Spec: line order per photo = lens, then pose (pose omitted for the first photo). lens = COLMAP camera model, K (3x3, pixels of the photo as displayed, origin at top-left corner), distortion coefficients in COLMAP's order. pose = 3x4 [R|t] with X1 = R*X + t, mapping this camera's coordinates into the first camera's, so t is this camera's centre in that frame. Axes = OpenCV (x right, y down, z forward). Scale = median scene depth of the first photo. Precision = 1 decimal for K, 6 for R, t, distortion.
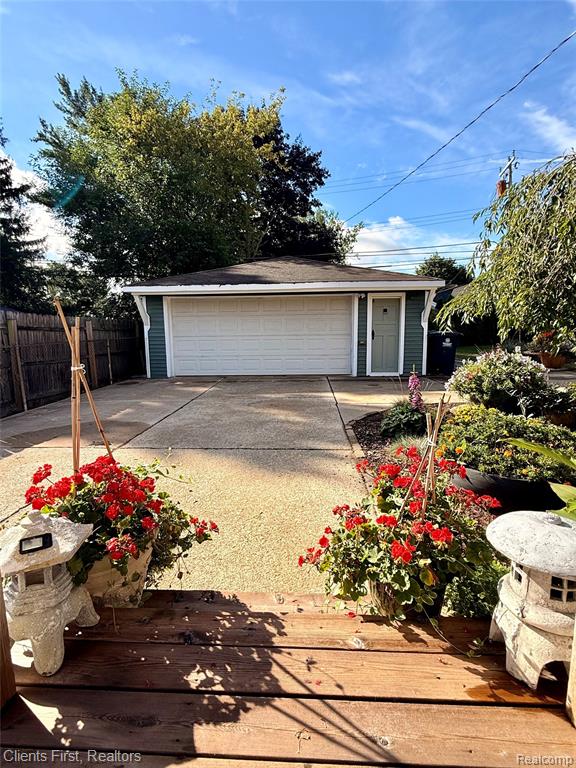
lens RADIAL K [[380.8, 0, 289.6], [0, 380.8, 383.0], [0, 0, 1]] dist [-0.004507, -0.000354]
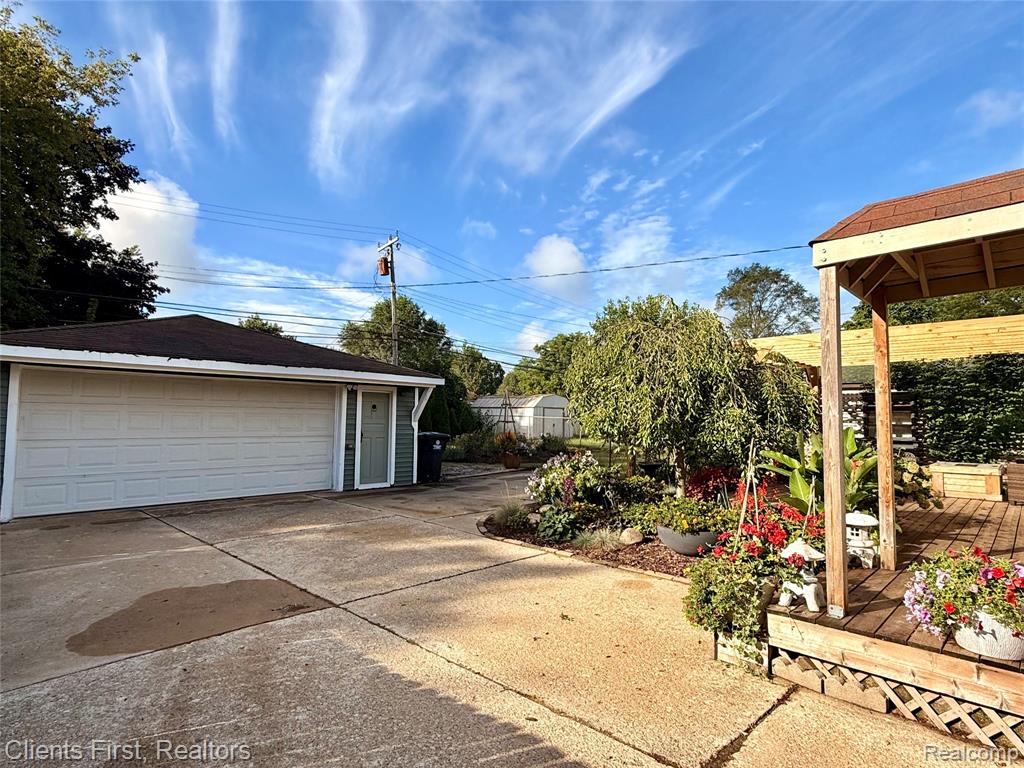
lens RADIAL K [[555.6, 0, 512.7], [0, 555.6, 384.0], [0, 0, 1]] dist [0.000823, 0.000597]
pose [[0.654565, 0.067842, 0.752956, -0.450472], [0.086600, 0.982681, -0.163824, -0.016396], [-0.751030, 0.172439, 0.637353, 0.005257]]
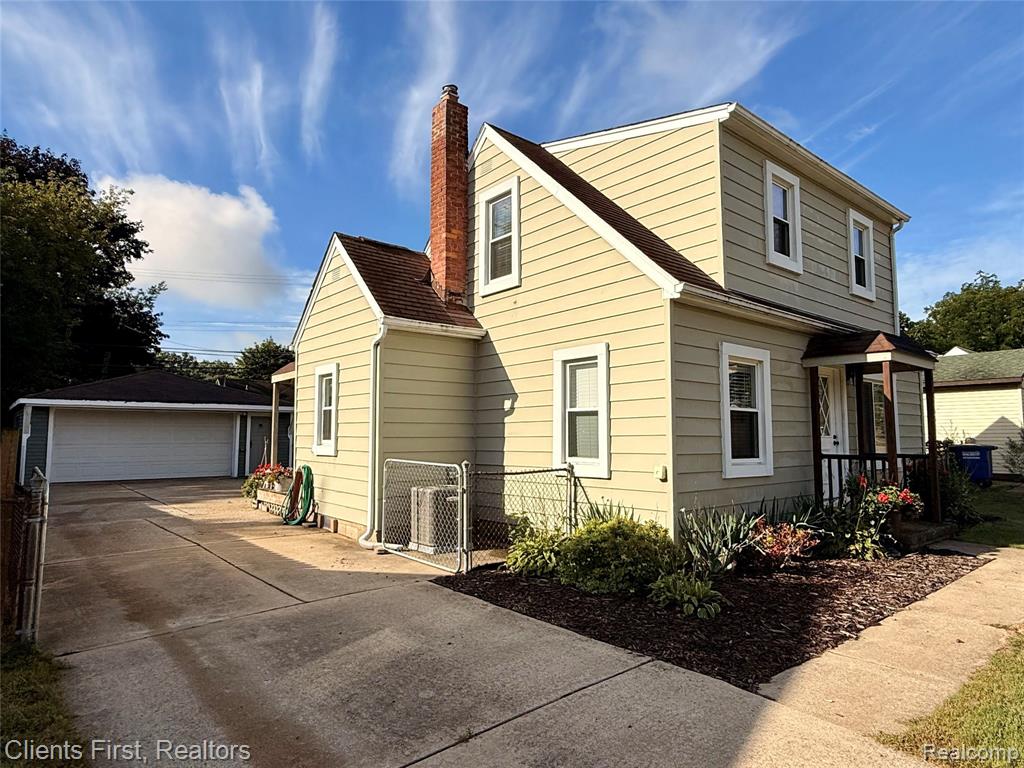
lens RADIAL K [[613.2, 0, 515.9], [0, 613.2, 382.9], [0, 0, 1]] dist [0.001421, -0.000433]
pose [[0.727441, 0.070097, 0.682580, -0.556582], [0.085668, 0.977707, -0.191702, 0.146684], [-0.680801, 0.197928, 0.705219, -1.108886]]
